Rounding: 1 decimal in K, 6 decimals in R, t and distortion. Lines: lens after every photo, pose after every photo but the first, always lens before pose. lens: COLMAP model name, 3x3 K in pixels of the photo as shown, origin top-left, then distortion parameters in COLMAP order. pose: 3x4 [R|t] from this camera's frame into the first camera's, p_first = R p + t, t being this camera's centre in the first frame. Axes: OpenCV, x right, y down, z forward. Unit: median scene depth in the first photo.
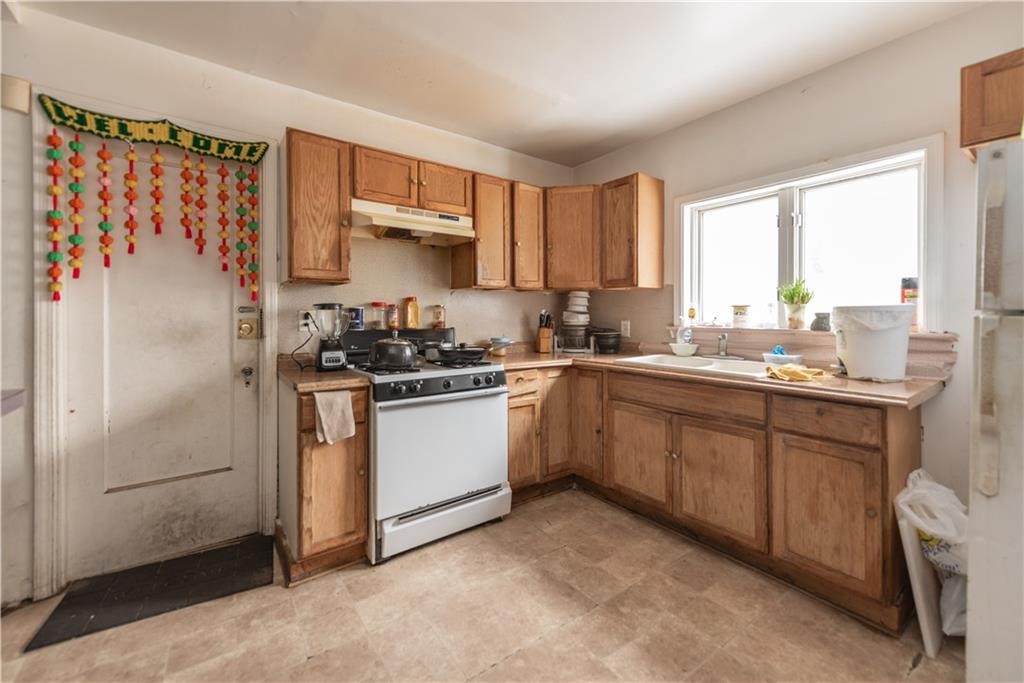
lens RADIAL K [[417.0, 0, 507.1], [0, 417.0, 315.3], [0, 0, 1]] dist [0.000755, -0.000074]
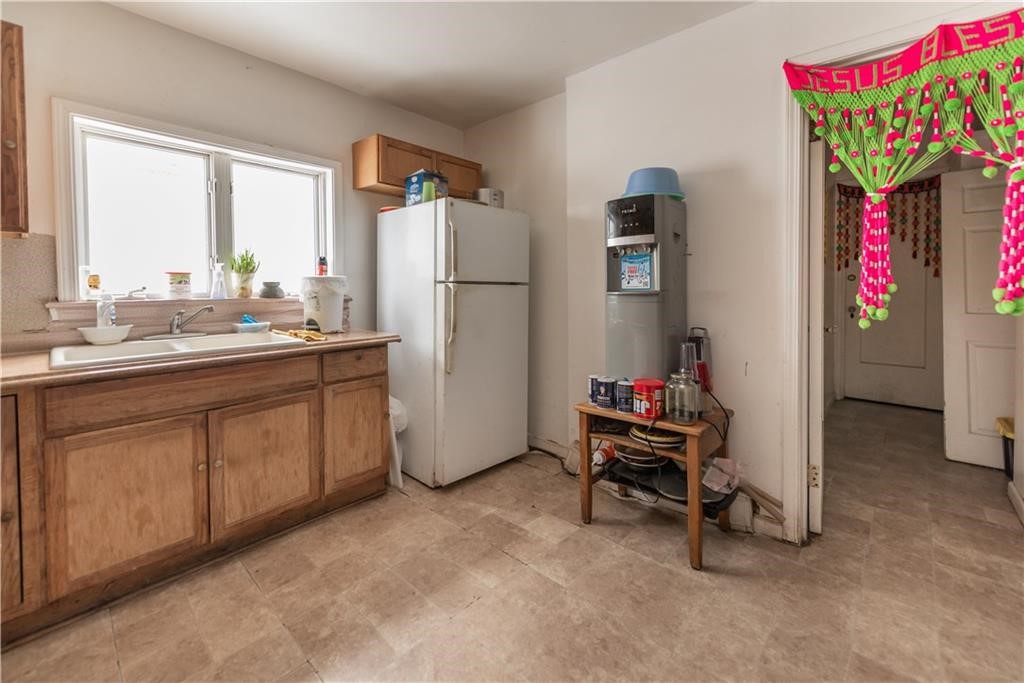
lens RADIAL K [[417.0, 0, 501.0], [0, 417.0, 293.1], [0, 0, 1]] dist [0.000755, -0.000074]
pose [[-0.198786, -0.016813, 0.979899, -0.507932], [0.005066, 0.999822, 0.018183, 0.006873], [-0.980030, 0.008578, -0.198666, 0.685724]]
